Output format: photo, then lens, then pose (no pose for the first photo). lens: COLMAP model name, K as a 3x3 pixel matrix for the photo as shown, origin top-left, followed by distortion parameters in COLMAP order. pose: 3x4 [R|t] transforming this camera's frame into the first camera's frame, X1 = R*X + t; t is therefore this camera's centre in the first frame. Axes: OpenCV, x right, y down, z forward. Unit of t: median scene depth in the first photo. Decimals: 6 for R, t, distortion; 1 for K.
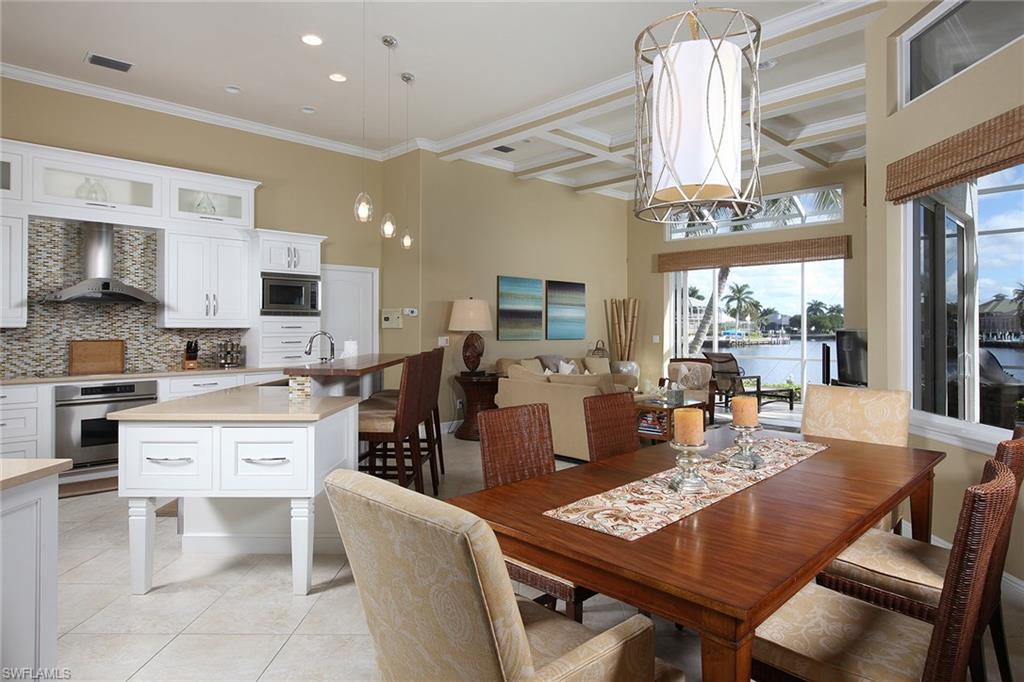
lens RADIAL K [[602.1, 0, 517.8], [0, 602.1, 321.5], [0, 0, 1]] dist [0.000922, 0.000253]
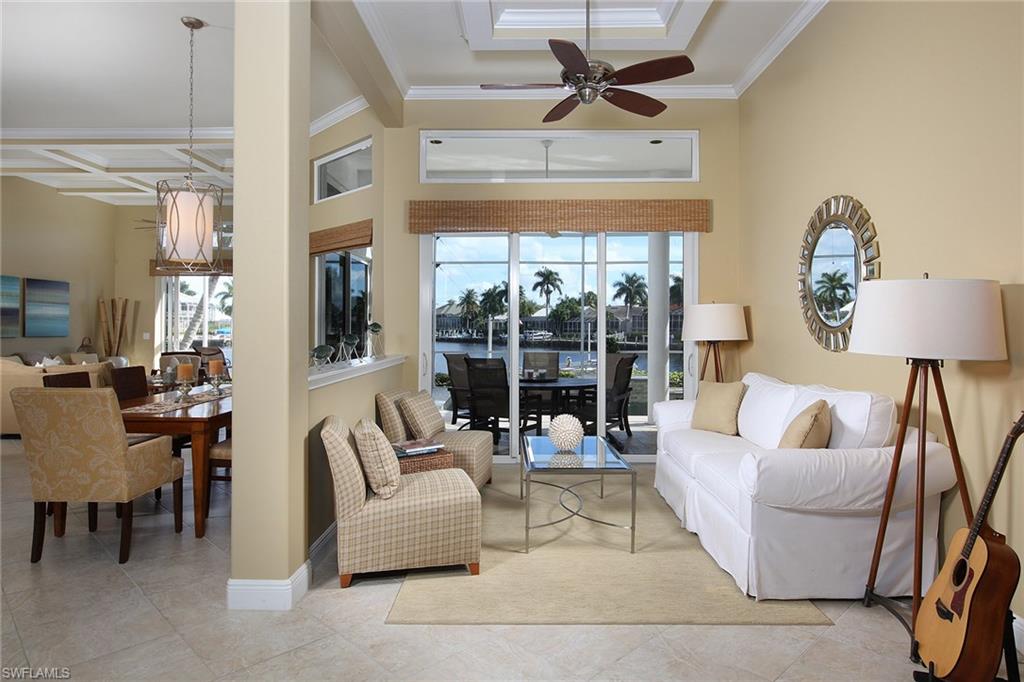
lens RADIAL K [[602.1, 0, 517.8], [0, 602.1, 321.5], [0, 0, 1]] dist [0.000922, 0.000253]
pose [[0.702171, 0.008092, 0.711962, -0.083789], [-0.009746, 0.999951, -0.001753, -0.001836], [-0.711942, -0.005708, 0.702215, -0.274252]]
